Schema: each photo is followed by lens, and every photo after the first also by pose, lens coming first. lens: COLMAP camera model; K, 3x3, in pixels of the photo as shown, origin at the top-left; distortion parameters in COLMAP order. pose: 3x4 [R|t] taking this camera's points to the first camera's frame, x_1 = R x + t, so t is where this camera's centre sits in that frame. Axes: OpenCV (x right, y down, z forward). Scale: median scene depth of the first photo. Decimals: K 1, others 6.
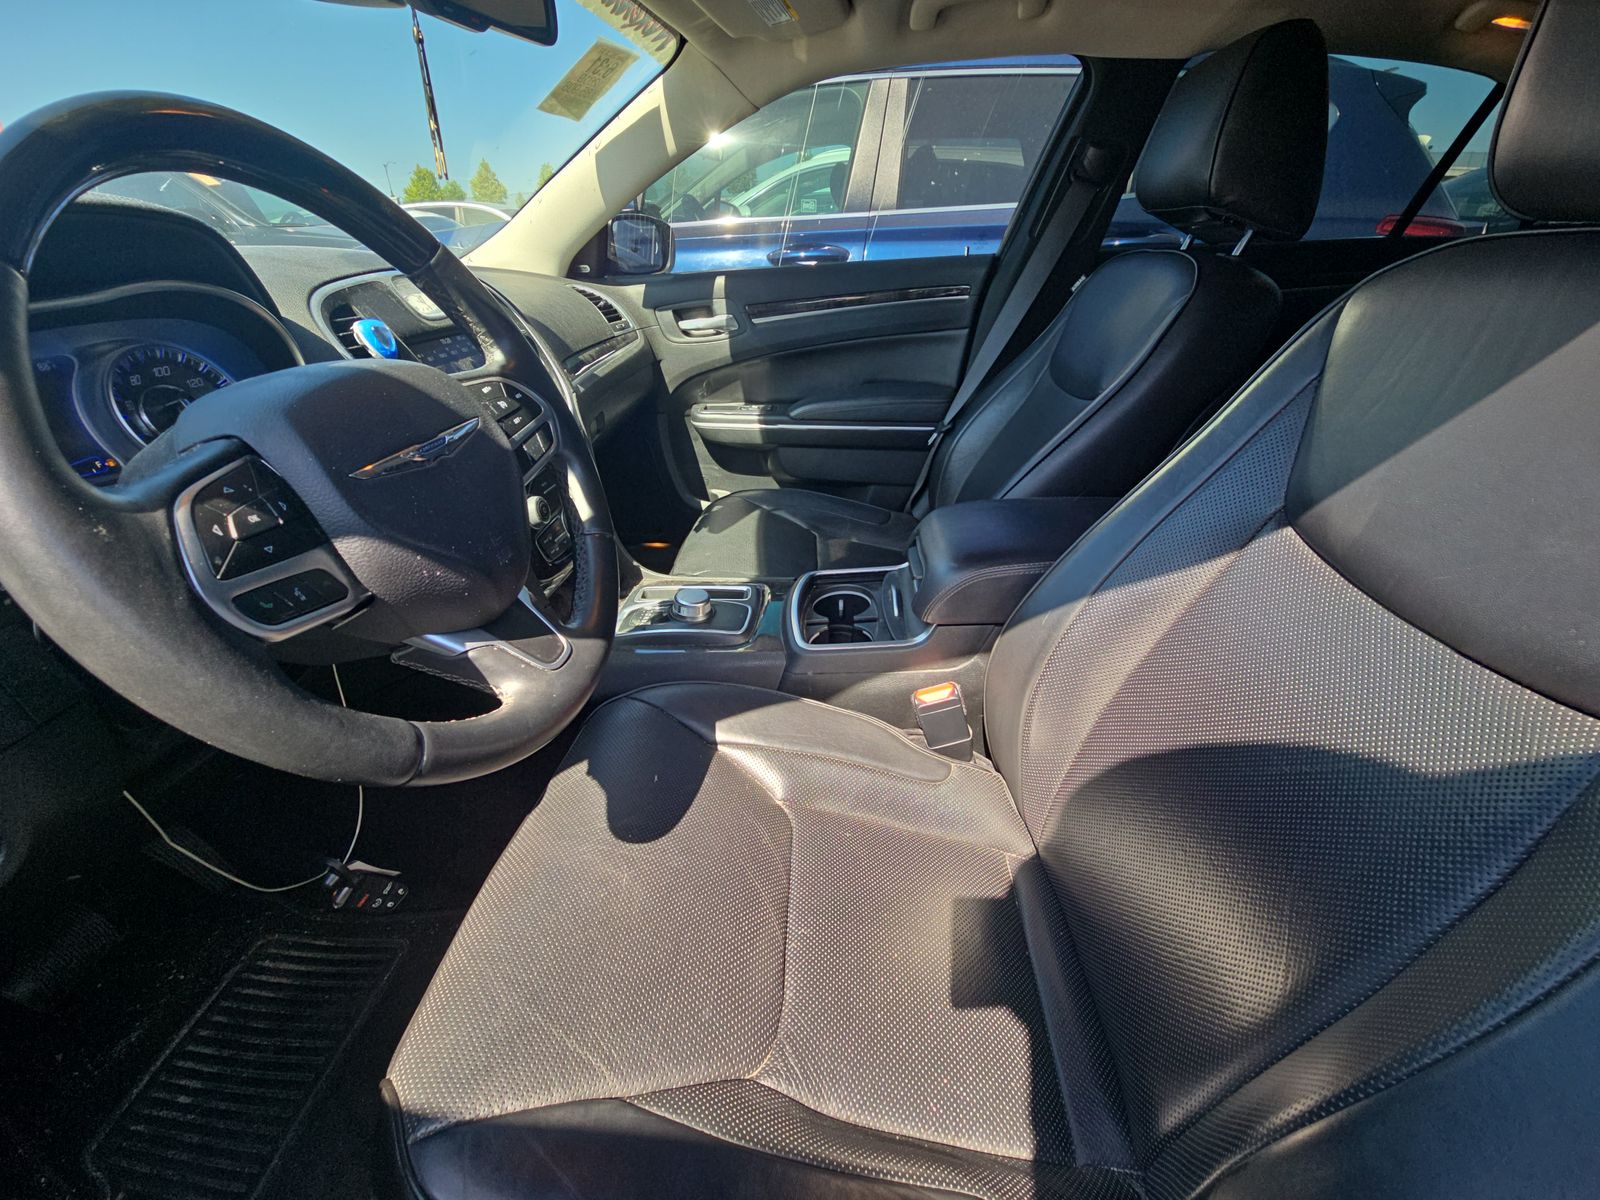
lens RADIAL K [[679.7, 0, 800.0], [0, 679.7, 600.0], [0, 0, 1]] dist [0.021723, -0.015071]
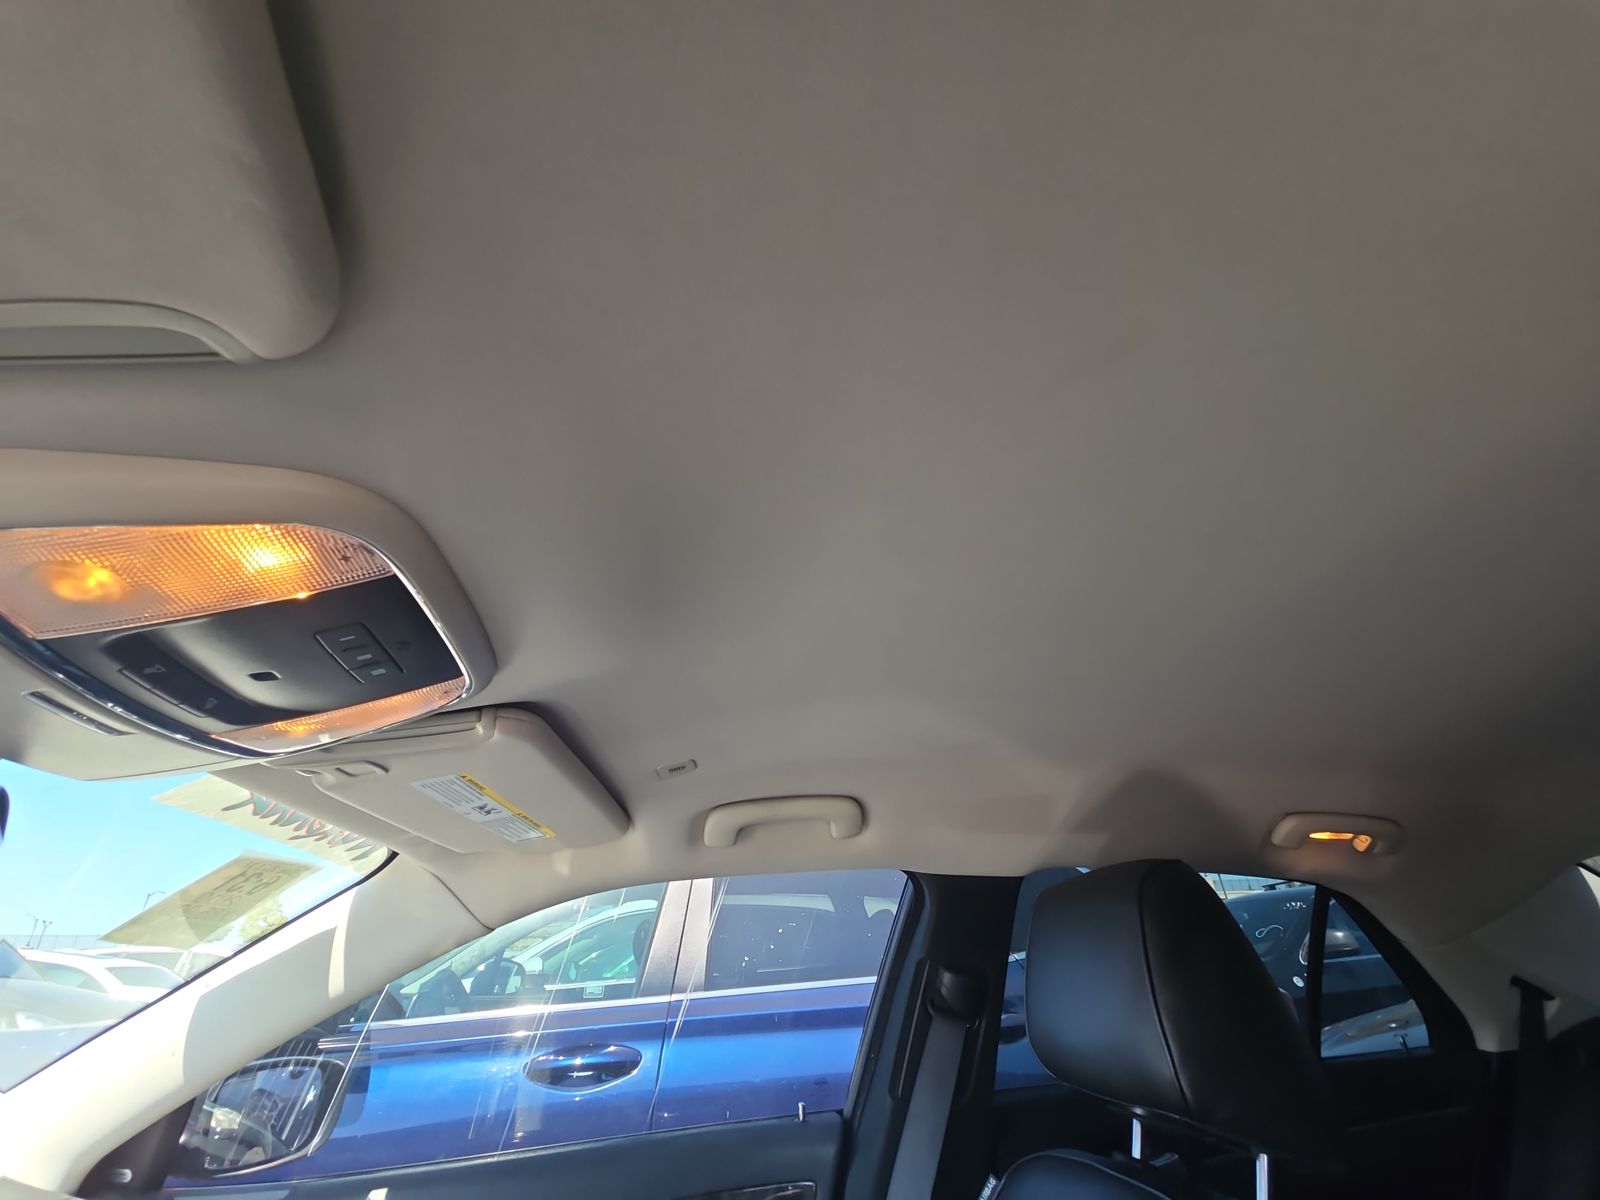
lens RADIAL K [[679.7, 0, 800.0], [0, 679.7, 600.0], [0, 0, 1]] dist [0.021723, -0.015071]
pose [[0.973002, 0.091962, 0.211684, 0.058975], [0.121969, 0.573763, -0.809889, -0.266460], [-0.195936, 0.813842, 0.547056, 0.243235]]
